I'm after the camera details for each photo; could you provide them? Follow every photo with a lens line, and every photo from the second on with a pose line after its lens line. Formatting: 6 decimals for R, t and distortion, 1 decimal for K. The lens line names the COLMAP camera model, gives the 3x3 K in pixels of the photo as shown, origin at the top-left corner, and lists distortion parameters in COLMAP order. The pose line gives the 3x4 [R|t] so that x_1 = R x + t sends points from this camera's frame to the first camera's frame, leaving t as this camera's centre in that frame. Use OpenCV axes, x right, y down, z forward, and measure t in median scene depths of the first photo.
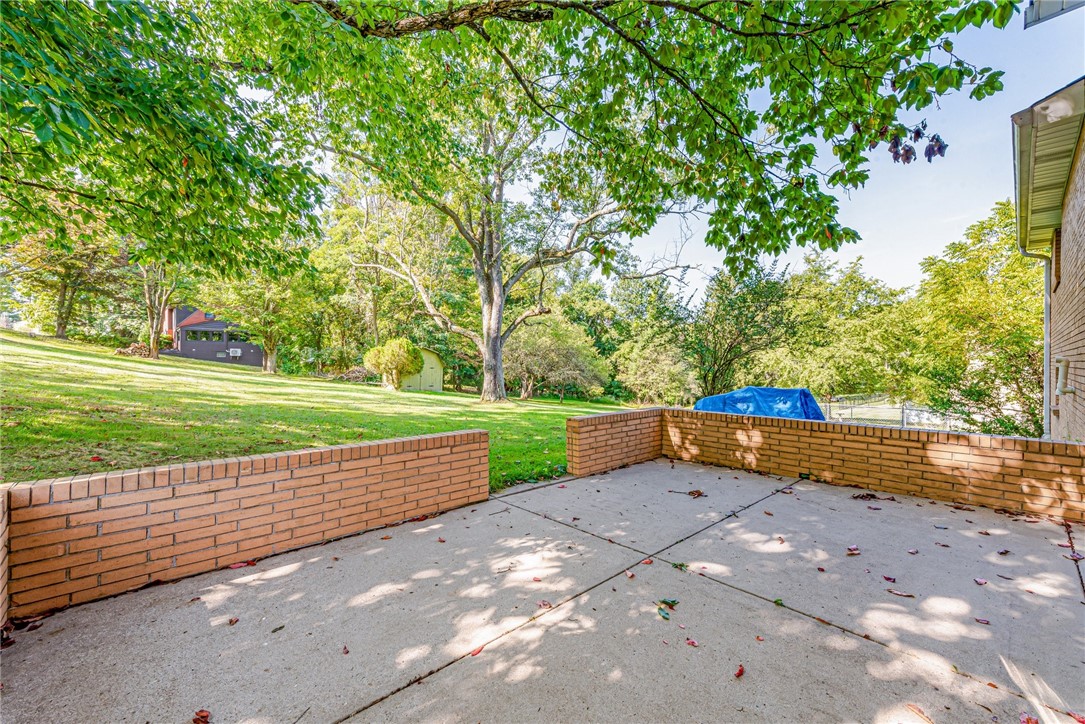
lens RADIAL K [[443.6, 0, 541.7], [0, 443.6, 361.9], [0, 0, 1]] dist [0.002796, -0.000127]
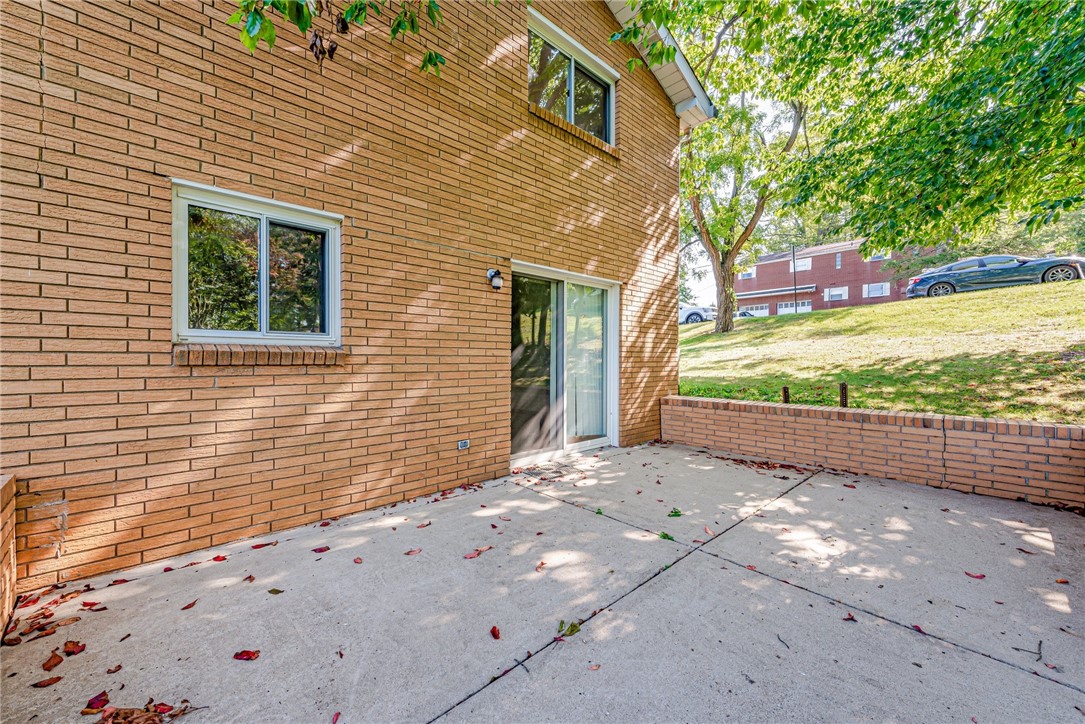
lens RADIAL K [[443.6, 0, 542.3], [0, 443.6, 367.3], [0, 0, 1]] dist [0.002796, -0.000127]
pose [[-0.999667, 0.002026, -0.025730, 0.676686], [0.001659, 0.999897, 0.014259, 0.039014], [0.025756, 0.014212, -0.999567, 2.181212]]
